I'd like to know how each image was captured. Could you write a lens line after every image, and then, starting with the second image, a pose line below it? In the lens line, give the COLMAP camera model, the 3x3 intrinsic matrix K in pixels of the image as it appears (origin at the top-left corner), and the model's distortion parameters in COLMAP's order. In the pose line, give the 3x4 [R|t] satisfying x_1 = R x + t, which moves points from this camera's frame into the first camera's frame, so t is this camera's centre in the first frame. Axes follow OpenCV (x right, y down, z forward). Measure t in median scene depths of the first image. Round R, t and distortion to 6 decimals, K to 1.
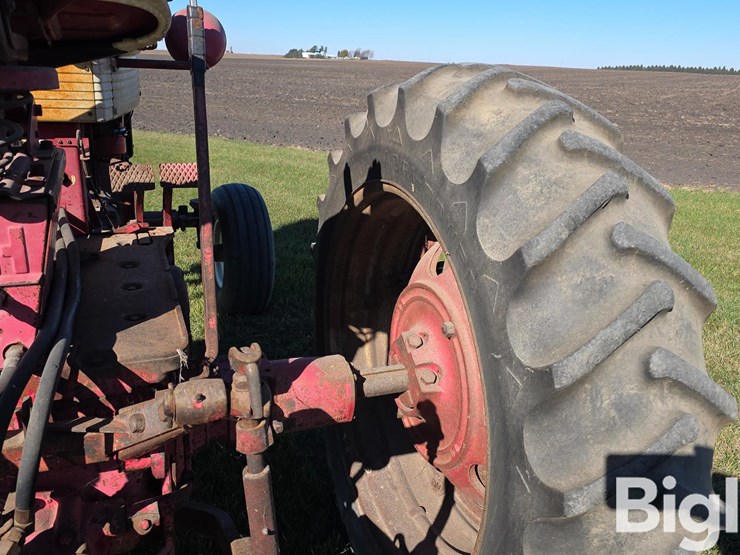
lens RADIAL K [[644.6, 0, 372.4], [0, 644.6, 259.5], [0, 0, 1]] dist [0.092039, -0.110924]
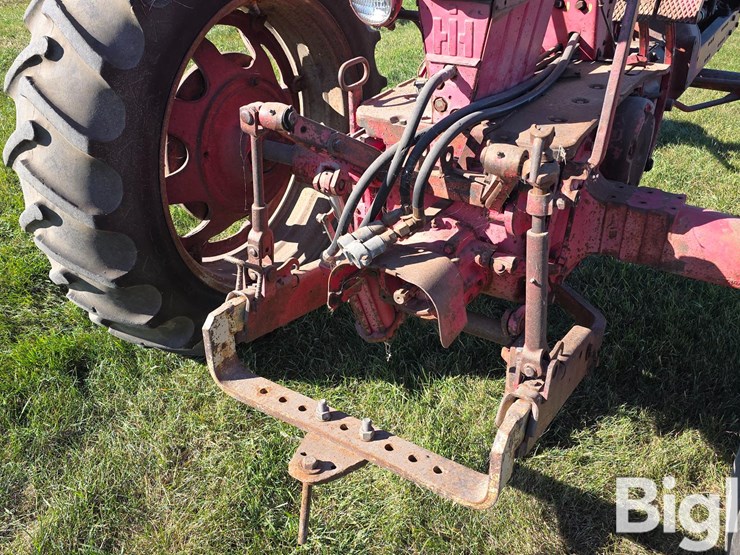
lens RADIAL K [[644.6, 0, 380.2], [0, 644.6, 252.5], [0, 0, 1]] dist [0.092039, -0.110924]
pose [[0.587572, 0.342947, -0.732903, 0.347416], [-0.206533, 0.939306, 0.273950, 0.047586], [0.782370, -0.009597, 0.622740, -0.014296]]
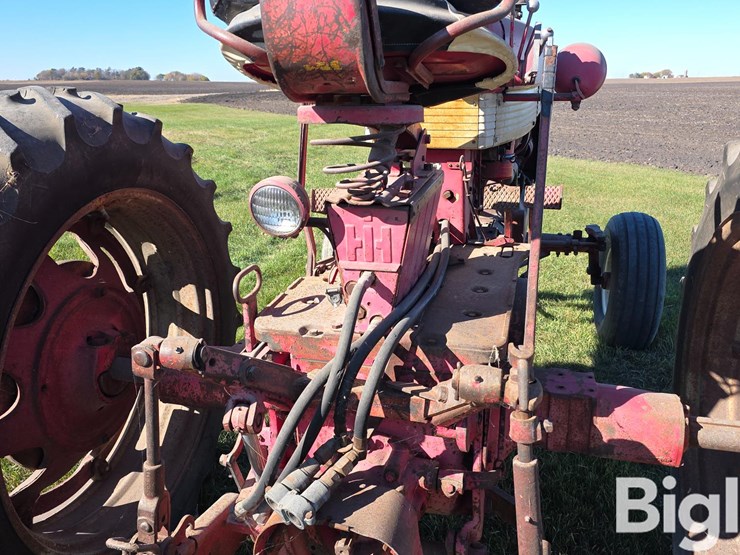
lens RADIAL K [[644.6, 0, 370.1], [0, 644.6, 262.4], [0, 0, 1]] dist [0.092039, -0.110924]
pose [[0.801218, 0.112202, -0.587759, 0.133089], [-0.134543, 0.990891, 0.005754, 0.012105], [0.583051, 0.074468, 0.809016, -0.042852]]
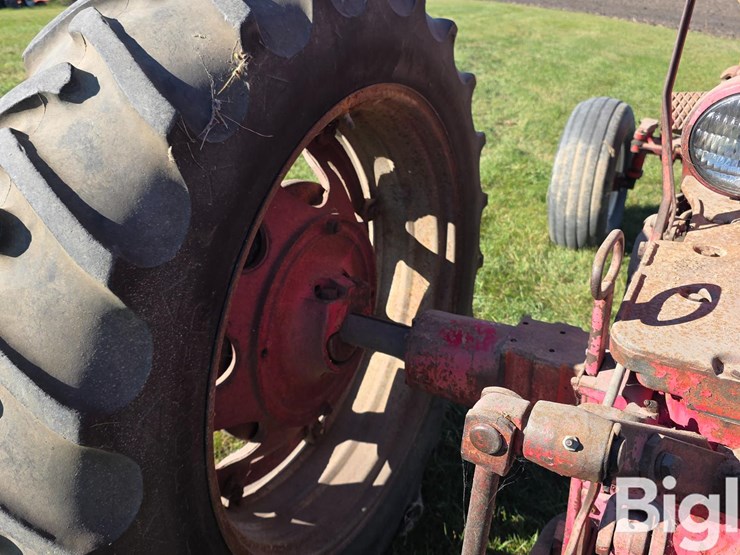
lens RADIAL K [[644.6, 0, 366.2], [0, 644.6, 266.6], [0, 0, 1]] dist [0.092039, -0.110924]
pose [[0.615616, 0.278643, -0.737139, -0.291257], [-0.188442, 0.960316, 0.205630, 0.000752], [0.765184, 0.012319, 0.643694, 0.118506]]
